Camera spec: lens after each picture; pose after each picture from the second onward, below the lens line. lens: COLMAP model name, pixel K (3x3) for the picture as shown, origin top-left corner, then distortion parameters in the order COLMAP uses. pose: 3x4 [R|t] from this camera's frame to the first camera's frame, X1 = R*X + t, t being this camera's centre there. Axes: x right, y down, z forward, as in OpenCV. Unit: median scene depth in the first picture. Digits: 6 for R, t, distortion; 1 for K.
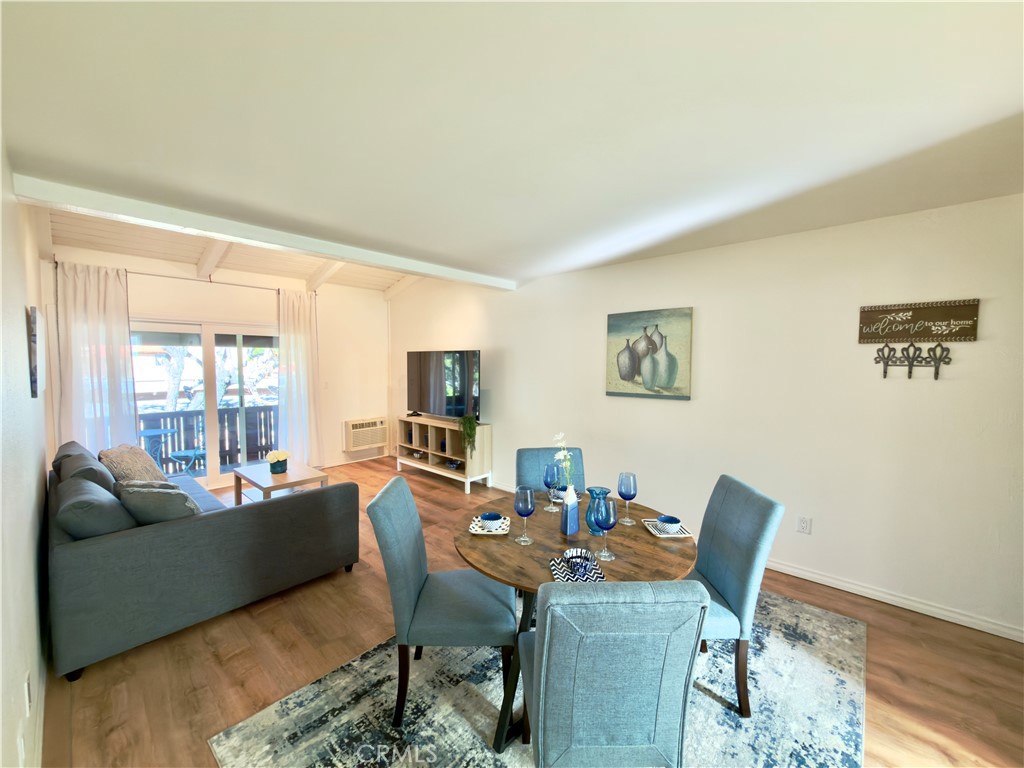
lens RADIAL K [[408.0, 0, 515.7], [0, 408.0, 386.8], [0, 0, 1]] dist [0.003823, 0.000090]
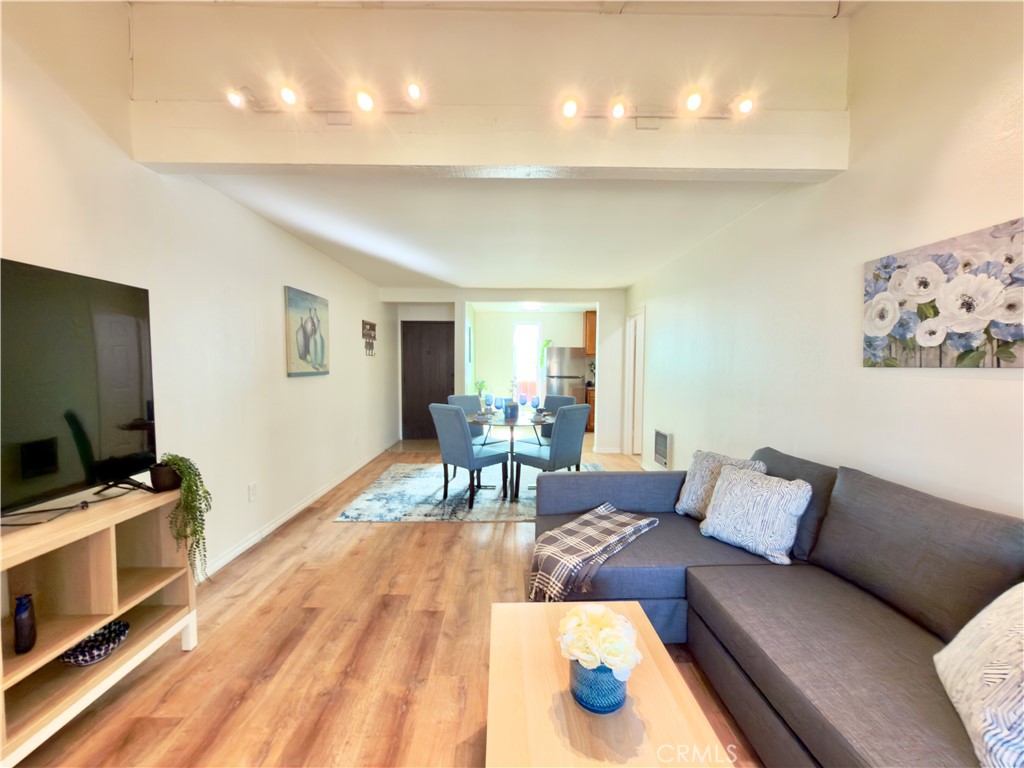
lens RADIAL K [[408.0, 0, 513.4], [0, 408.0, 386.0], [0, 0, 1]] dist [0.003823, 0.000090]
pose [[-0.680139, -0.049094, 0.731437, -0.783969], [0.038517, 0.993984, 0.102532, -0.033384], [-0.732070, 0.097908, -0.674156, 1.281376]]
